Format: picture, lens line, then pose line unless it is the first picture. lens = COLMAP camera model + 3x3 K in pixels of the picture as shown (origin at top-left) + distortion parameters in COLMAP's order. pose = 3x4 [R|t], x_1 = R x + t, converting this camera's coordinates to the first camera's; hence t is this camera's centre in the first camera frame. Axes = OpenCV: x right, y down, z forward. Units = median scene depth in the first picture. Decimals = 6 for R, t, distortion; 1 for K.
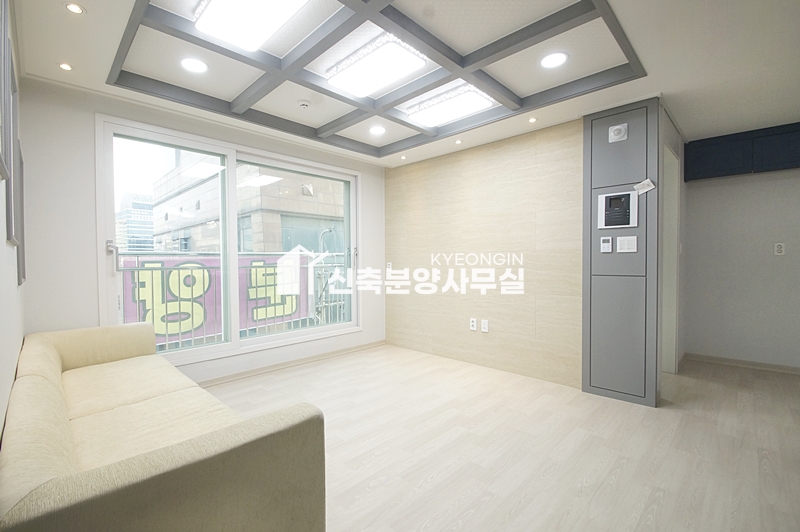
lens RADIAL K [[358.1, 0, 378.9], [0, 358.1, 265.7], [0, 0, 1]] dist [0.016485, -0.003804]
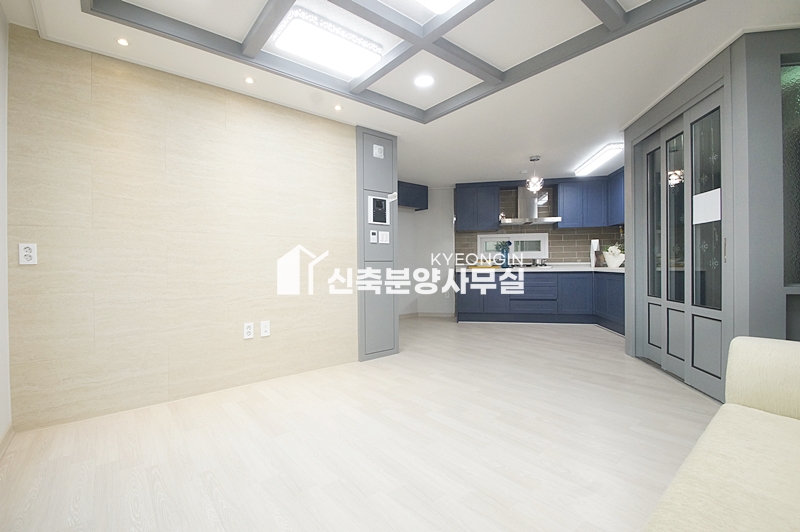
lens RADIAL K [[351.0, 0, 398.2], [0, 351.0, 265.6], [0, 0, 1]] dist [0.001285, -0.000177]
pose [[0.090653, 0.003426, 0.995877, -0.469660], [0.024380, 0.999687, -0.005659, 0.041628], [-0.995584, 0.024793, 0.090541, 0.658863]]
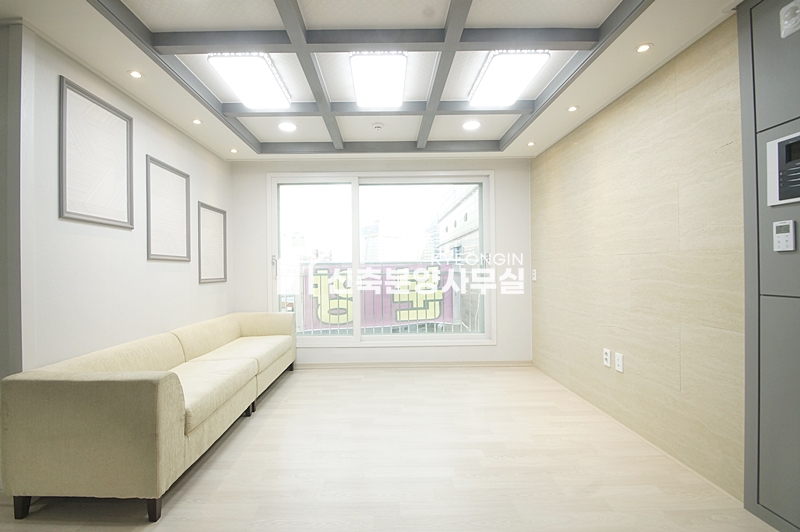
lens RADIAL K [[358.1, 0, 388.1], [0, 358.1, 265.2], [0, 0, 1]] dist [0.016485, -0.003804]
pose [[0.717071, -0.007906, -0.696955, 0.479620], [-0.003448, 0.999883, -0.014890, -0.006321], [0.696991, 0.013080, 0.716960, 0.199858]]
